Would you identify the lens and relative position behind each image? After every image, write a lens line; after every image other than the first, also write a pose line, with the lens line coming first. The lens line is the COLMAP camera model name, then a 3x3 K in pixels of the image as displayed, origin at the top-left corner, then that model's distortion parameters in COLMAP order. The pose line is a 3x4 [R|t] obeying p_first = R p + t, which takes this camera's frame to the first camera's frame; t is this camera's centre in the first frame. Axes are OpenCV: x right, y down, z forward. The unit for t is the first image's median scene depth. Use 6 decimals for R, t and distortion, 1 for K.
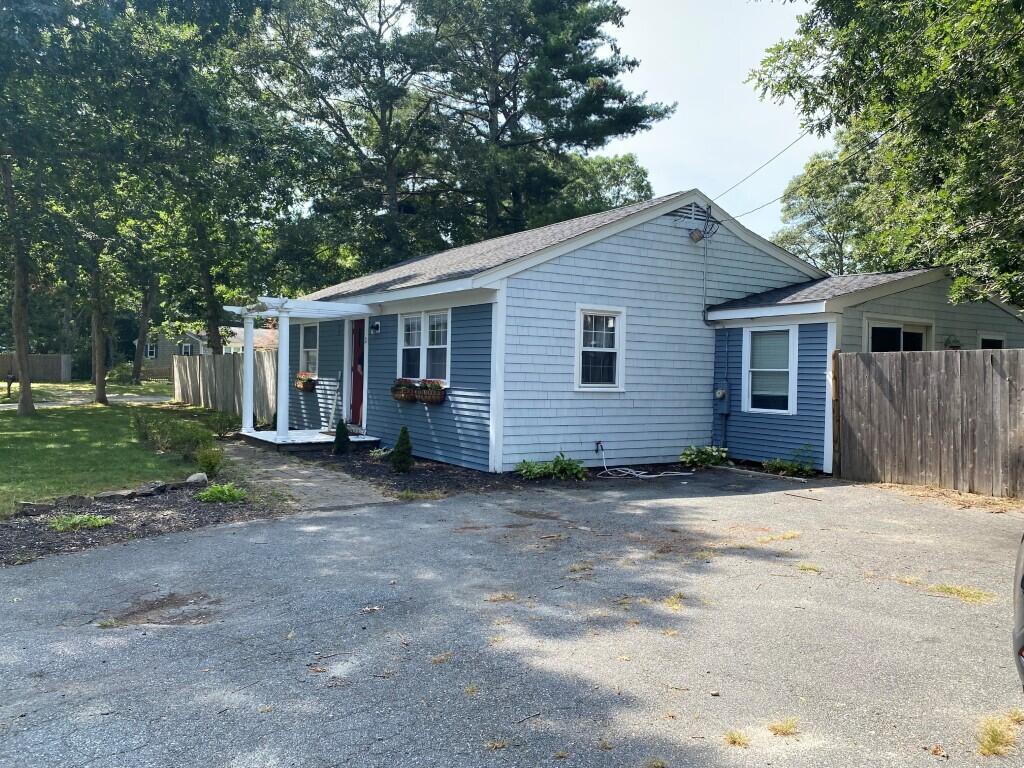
lens RADIAL K [[774.2, 0, 511.6], [0, 774.2, 381.0], [0, 0, 1]] dist [0.023059, -0.030631]
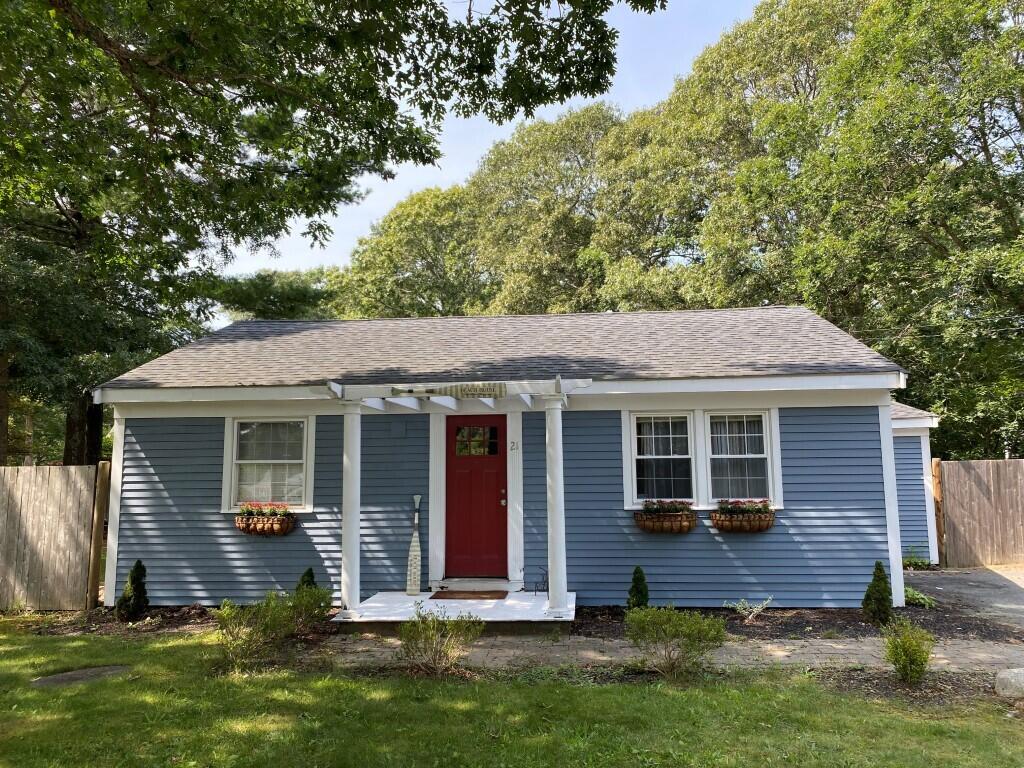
lens RADIAL K [[774.2, 0, 512.1], [0, 774.2, 382.9], [0, 0, 1]] dist [0.023059, -0.030631]
pose [[0.616933, 0.072047, 0.783711, -0.958242], [0.033898, 0.992444, -0.117920, -0.037645], [-0.786285, 0.099315, 0.609829, 0.787211]]
